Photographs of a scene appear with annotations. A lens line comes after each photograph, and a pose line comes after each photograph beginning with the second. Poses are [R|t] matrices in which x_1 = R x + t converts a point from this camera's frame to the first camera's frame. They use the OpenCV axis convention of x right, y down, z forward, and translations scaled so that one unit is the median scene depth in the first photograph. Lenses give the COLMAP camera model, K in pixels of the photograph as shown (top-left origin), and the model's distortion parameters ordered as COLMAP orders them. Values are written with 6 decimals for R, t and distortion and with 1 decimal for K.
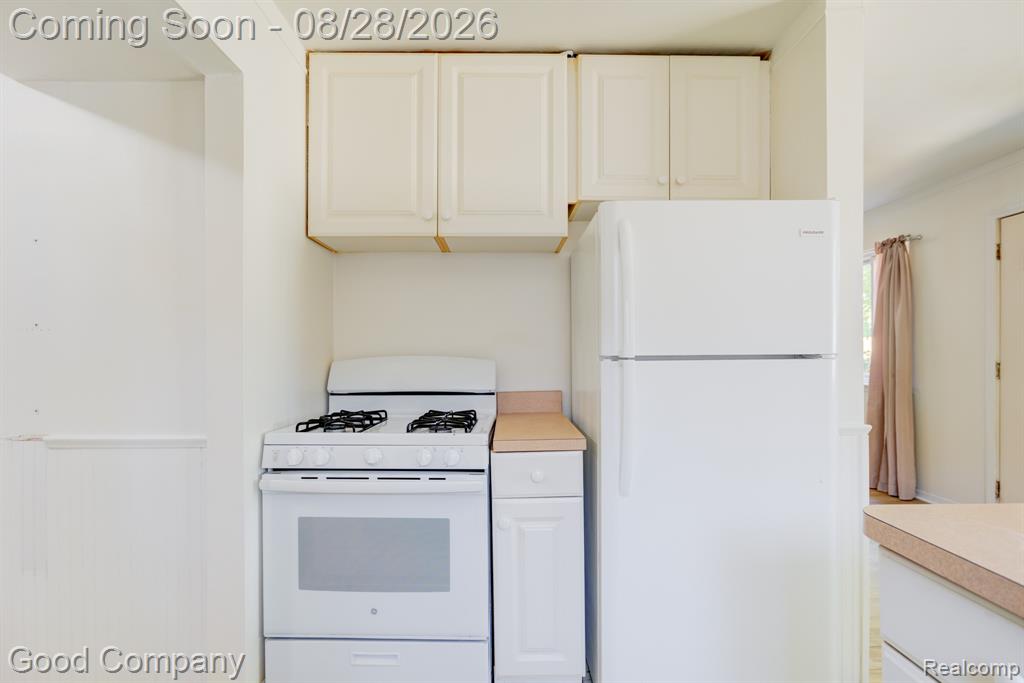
lens RADIAL K [[478.5, 0, 512.5], [0, 478.5, 349.3], [0, 0, 1]] dist [-0.018939, 0.007621]
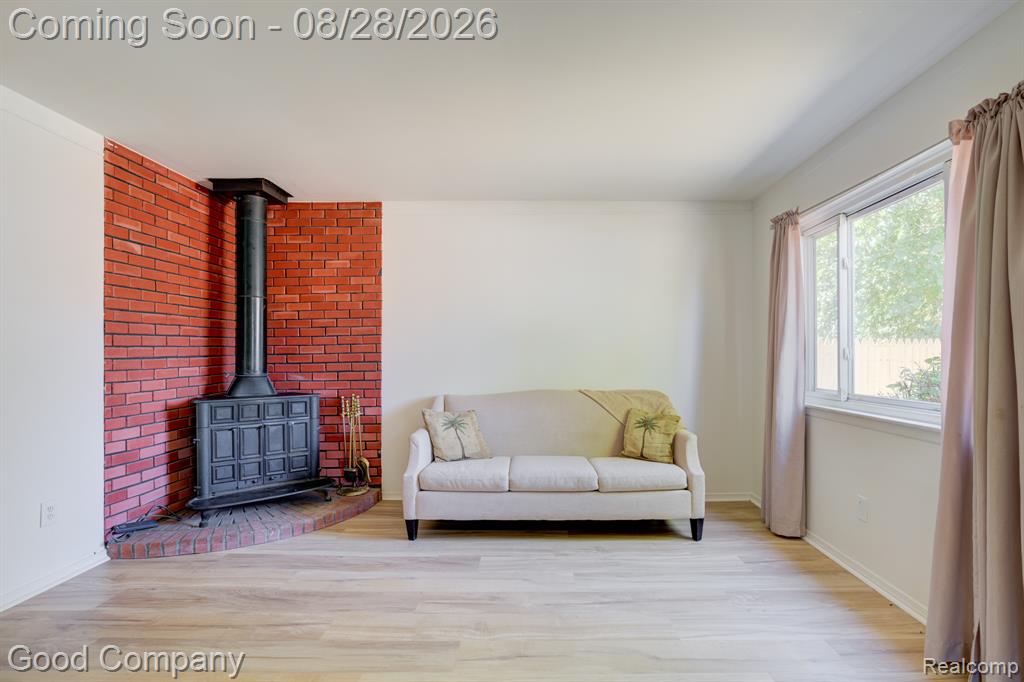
lens RADIAL K [[478.5, 0, 517.6], [0, 478.5, 360.0], [0, 0, 1]] dist [-0.018939, 0.007621]
pose [[0.999875, 0.006301, -0.014479, 0.380859], [-0.006200, 0.999956, 0.006984, 0.003806], [0.014522, -0.006894, 0.999871, 0.573595]]
